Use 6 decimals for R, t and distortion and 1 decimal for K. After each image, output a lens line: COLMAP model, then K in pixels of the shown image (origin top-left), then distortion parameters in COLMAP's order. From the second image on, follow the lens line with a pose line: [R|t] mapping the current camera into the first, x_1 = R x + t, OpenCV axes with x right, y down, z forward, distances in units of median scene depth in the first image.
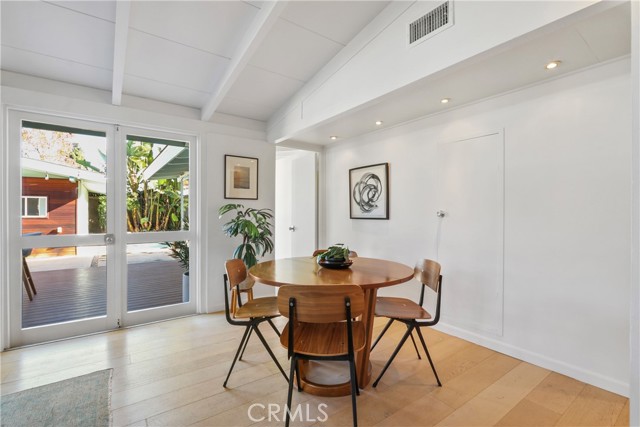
lens RADIAL K [[299.2, 0, 321.2], [0, 299.2, 210.4], [0, 0, 1]] dist [-0.021976, 0.005207]
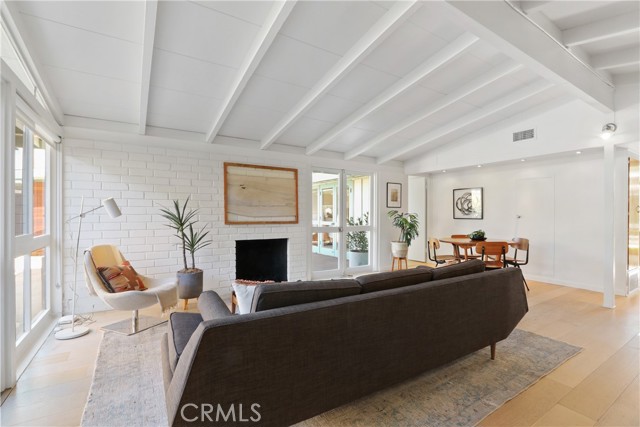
lens RADIAL K [[299.2, 0, 325.3], [0, 299.2, 210.2], [0, 0, 1]] dist [-0.021976, 0.005207]
pose [[0.998229, 0.001827, -0.059458, -0.565917], [-0.001907, 0.999997, -0.001294, -0.019418], [0.059455, 0.001405, 0.998230, -0.762630]]
